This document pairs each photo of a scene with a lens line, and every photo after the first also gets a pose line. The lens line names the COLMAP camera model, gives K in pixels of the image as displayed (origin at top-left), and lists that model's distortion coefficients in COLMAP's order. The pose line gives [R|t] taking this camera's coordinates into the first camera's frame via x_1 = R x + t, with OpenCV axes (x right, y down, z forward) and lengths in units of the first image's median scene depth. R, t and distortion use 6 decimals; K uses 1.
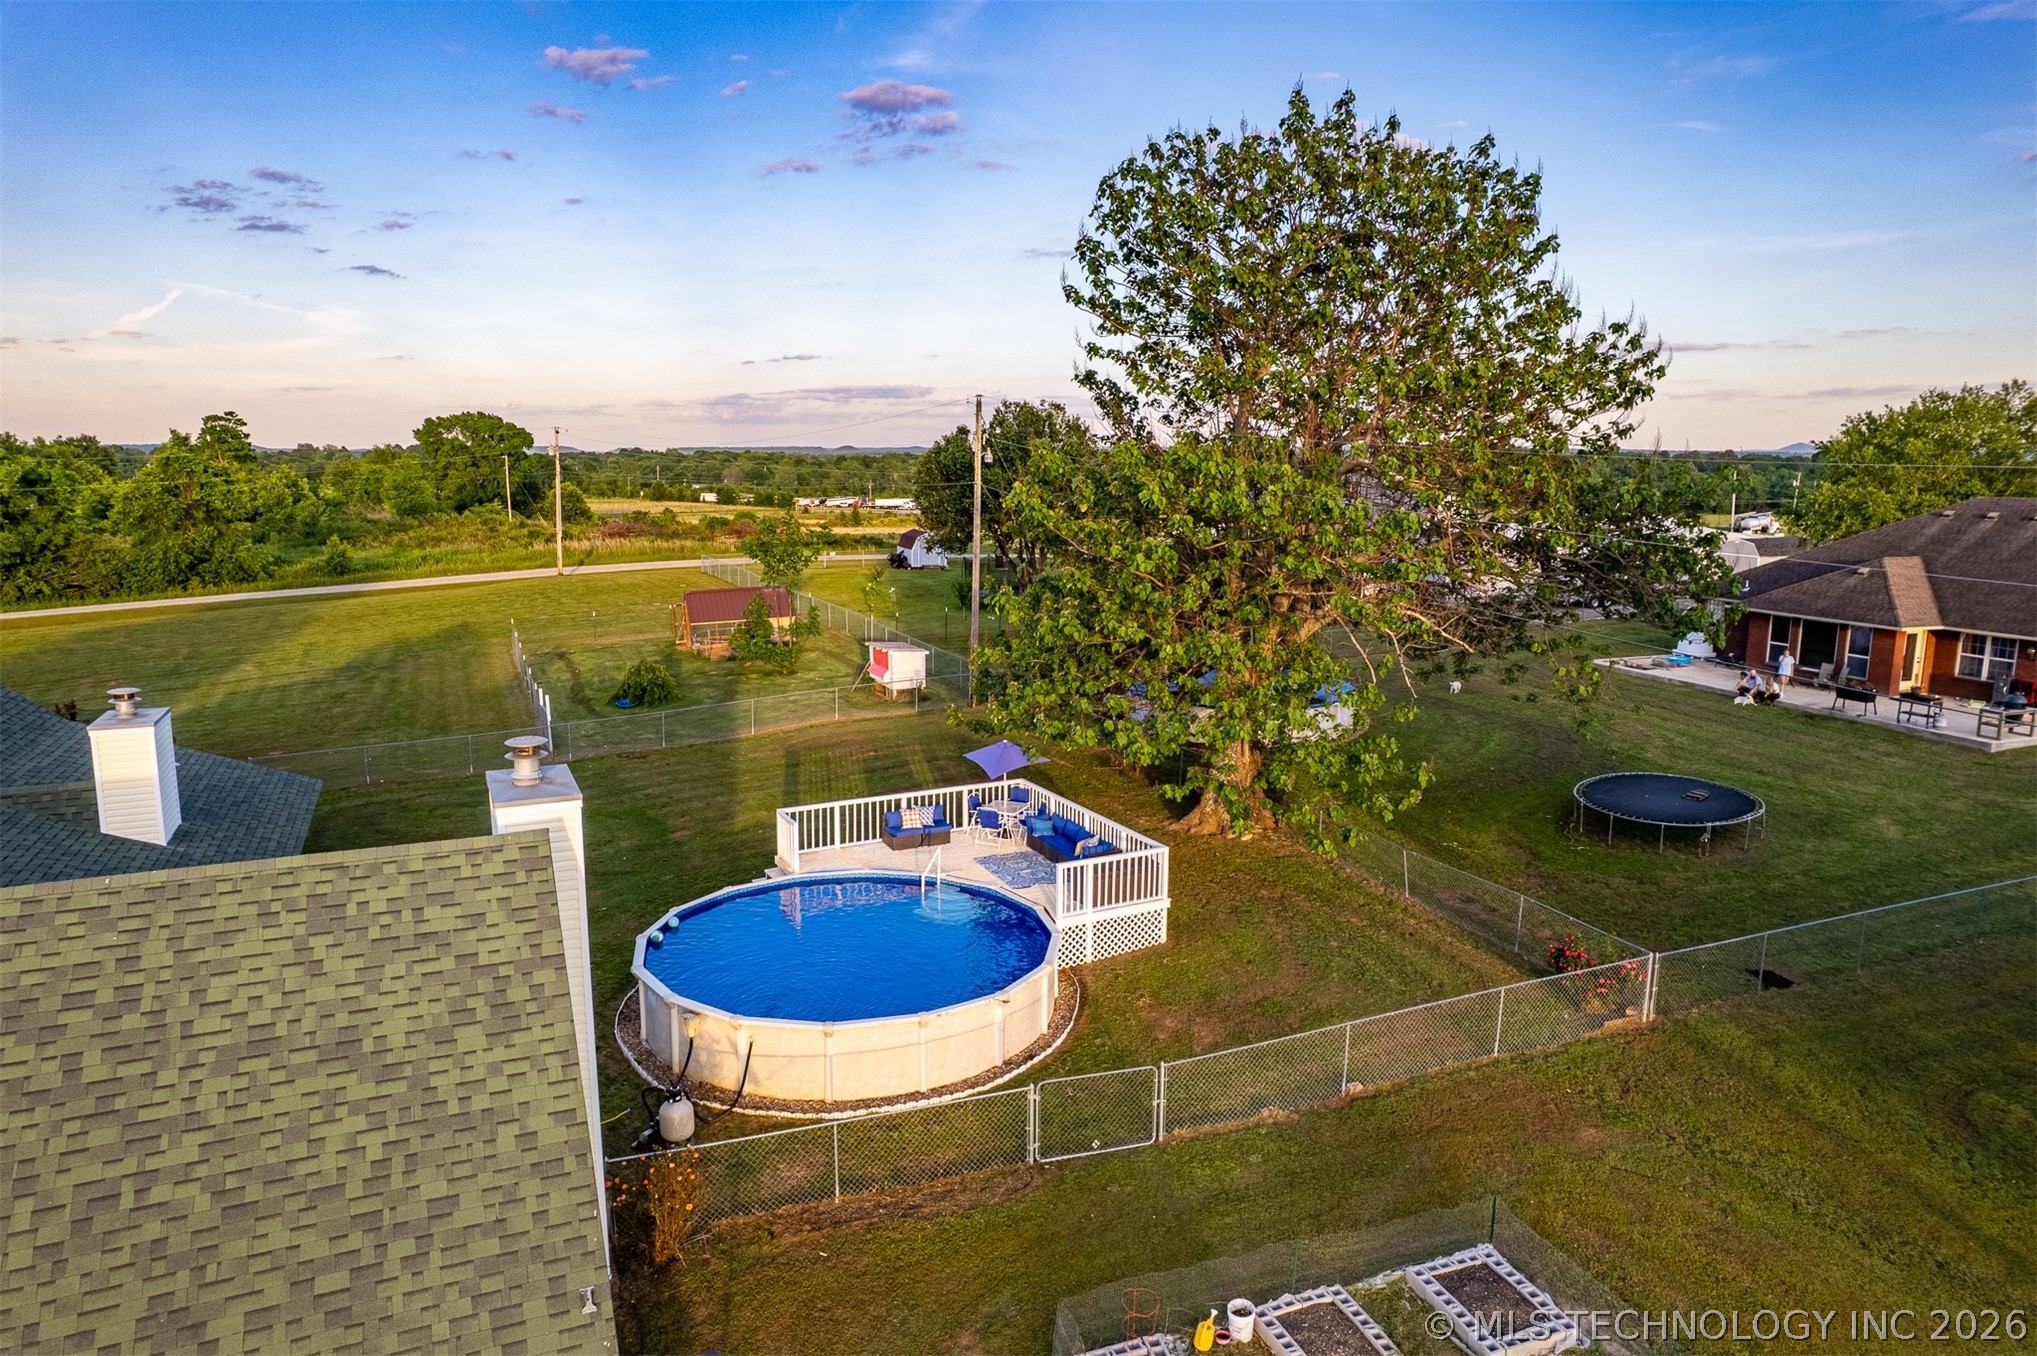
lens RADIAL K [[1298.9, 0, 1023.8], [0, 1298.9, 687.8], [0, 0, 1]] dist [-0.072861, 0.069049]
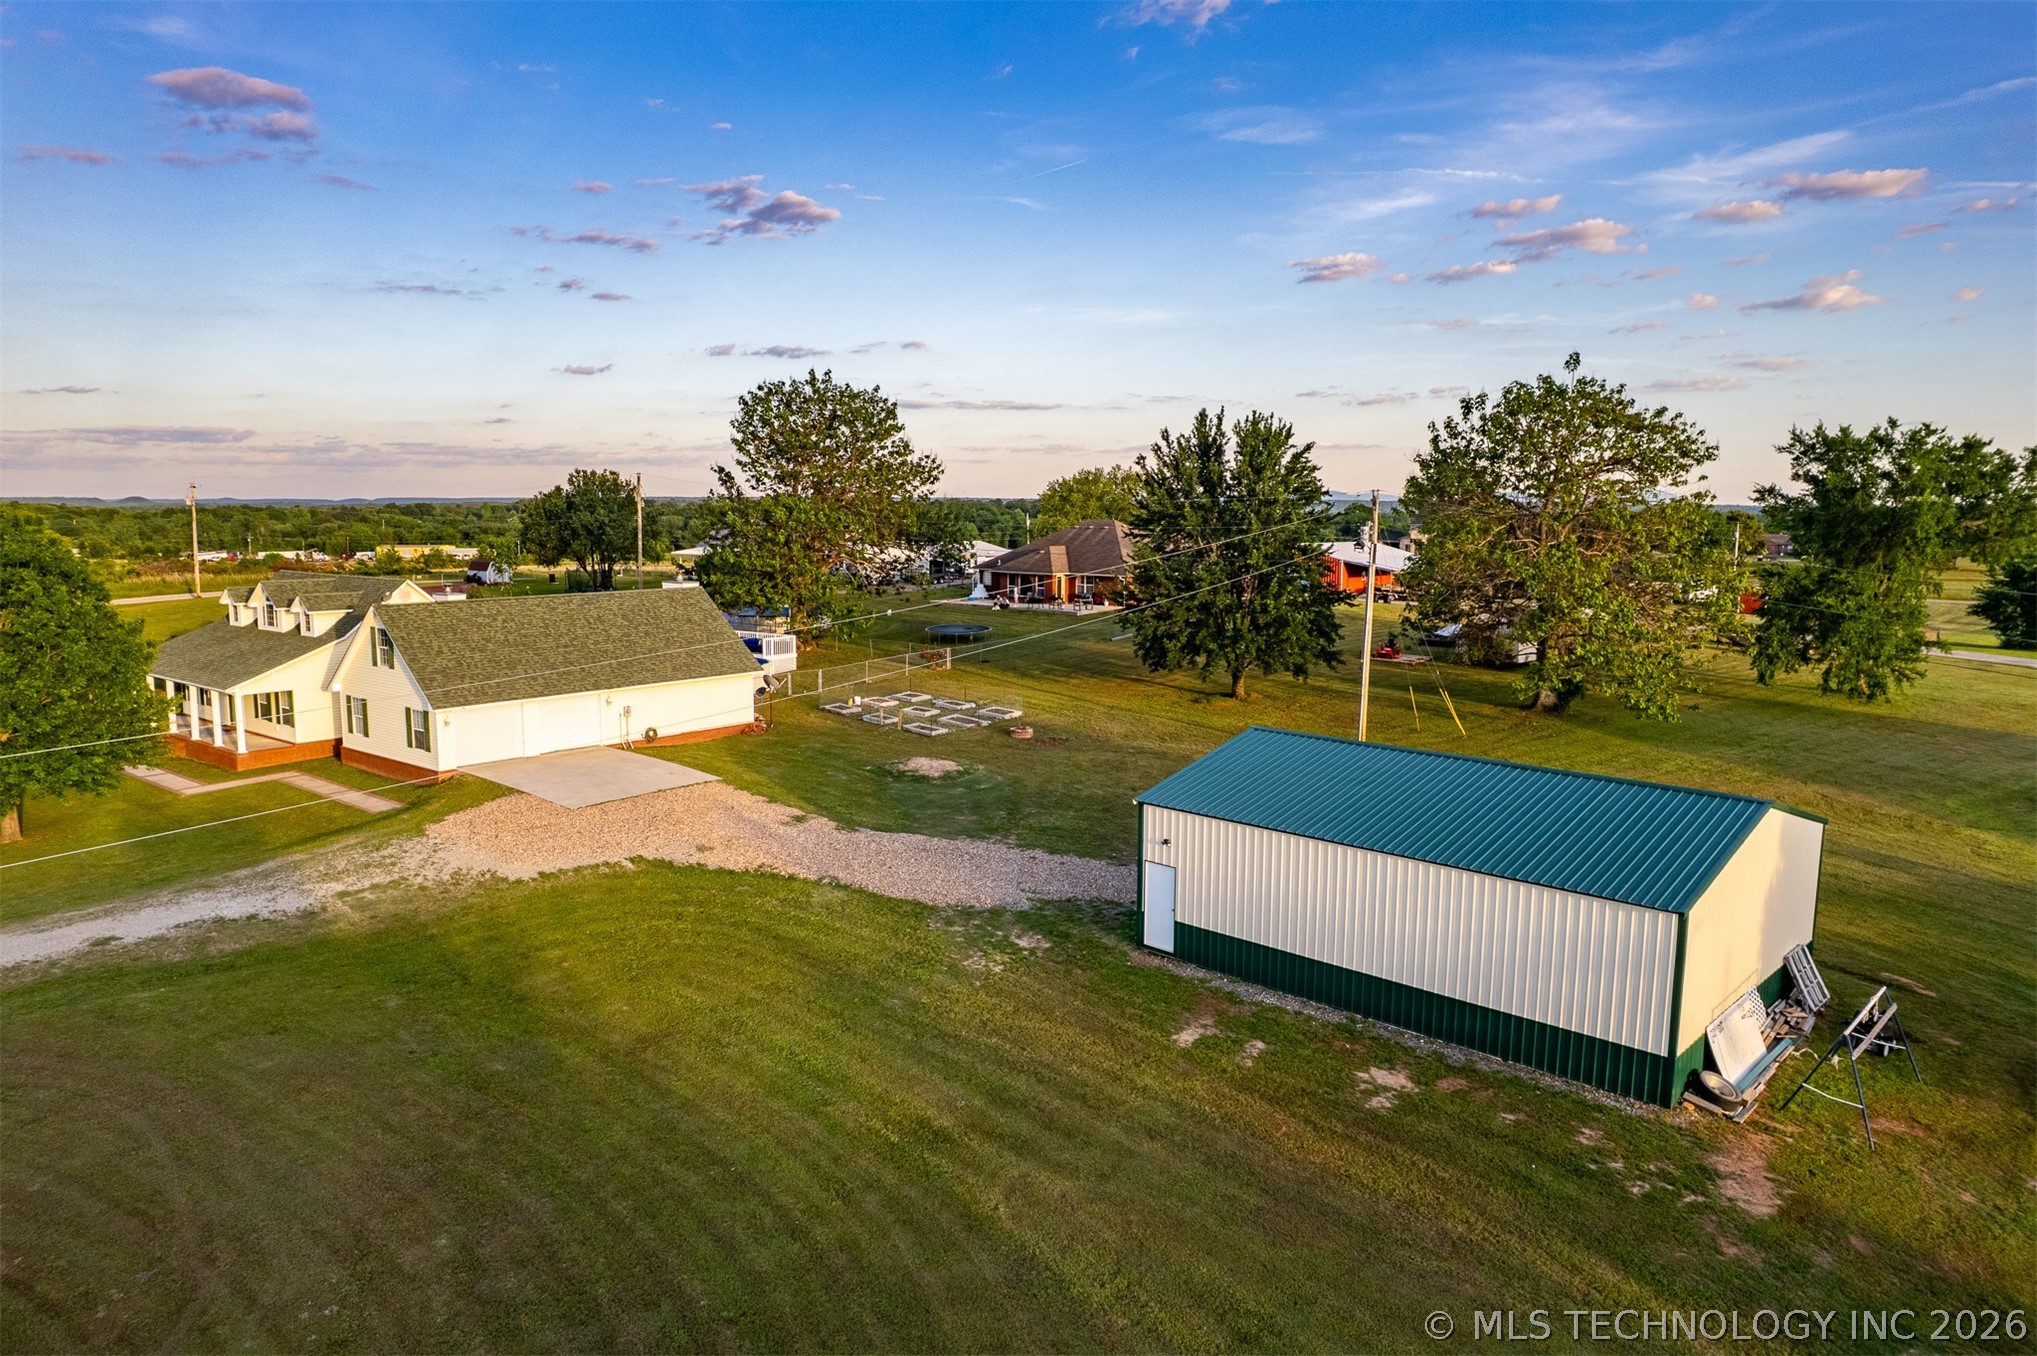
lens RADIAL K [[1298.9, 0, 1023.8], [0, 1298.9, 687.8], [0, 0, 1]] dist [-0.072861, 0.069049]
pose [[0.890069, -0.064142, 0.451290, -0.645091], [0.080972, 0.996553, -0.018060, 0.286845], [-0.448576, 0.052617, 0.892195, -1.563224]]
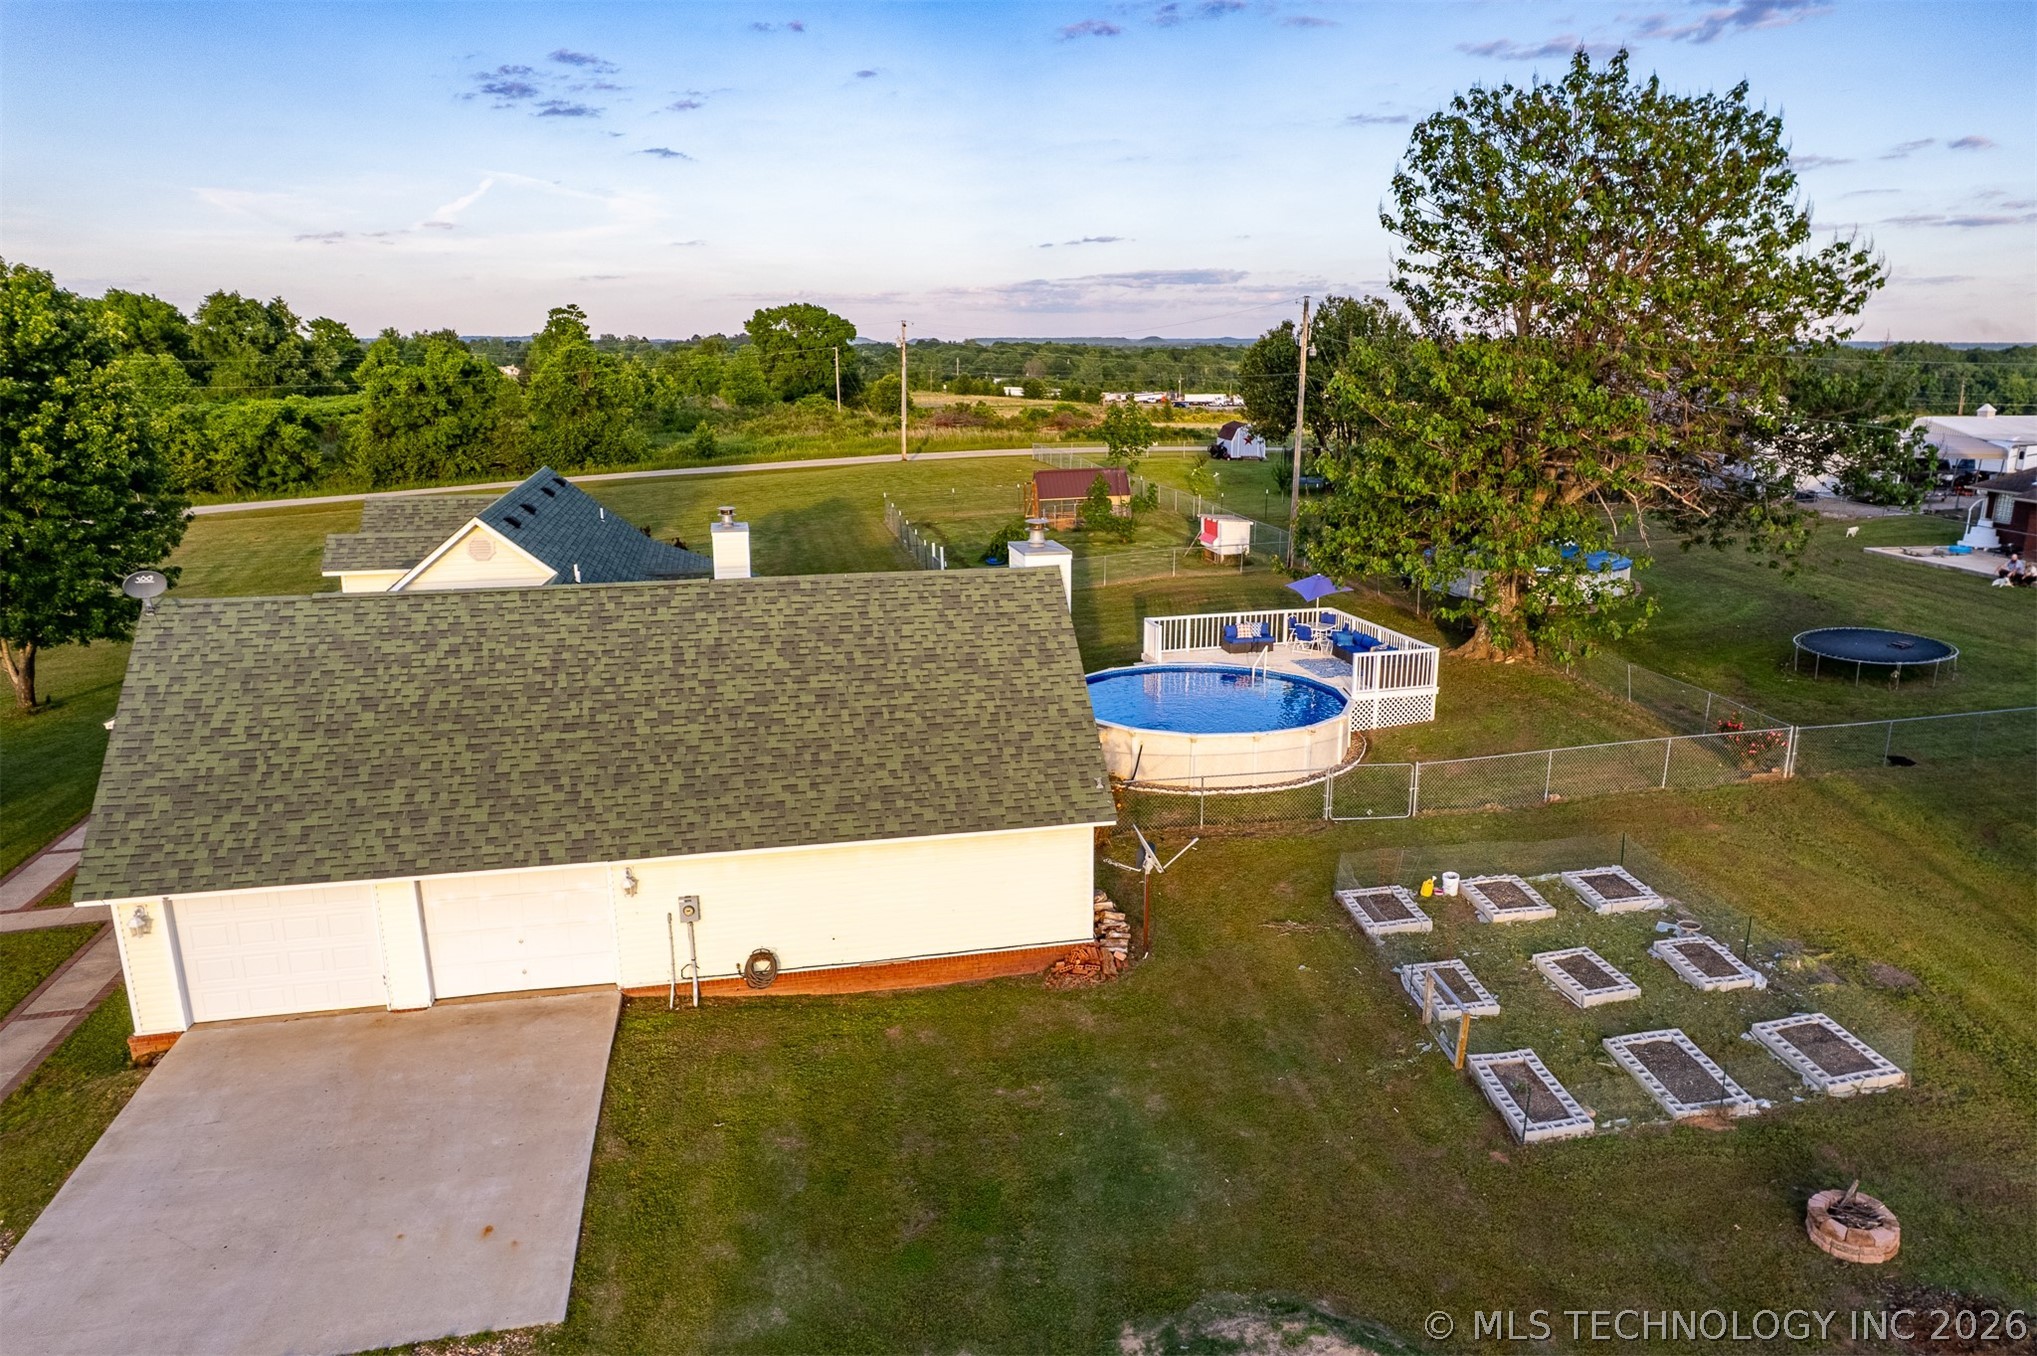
lens RADIAL K [[1387.9, 0, 1094.7], [0, 1387.9, 724.8], [0, 0, 1]] dist [-0.061405, 0.039309]
pose [[0.984859, 0.045761, -0.167209, 0.003051], [-0.030738, 0.995344, 0.091353, 0.070379], [0.170611, -0.084830, 0.981680, -0.405656]]
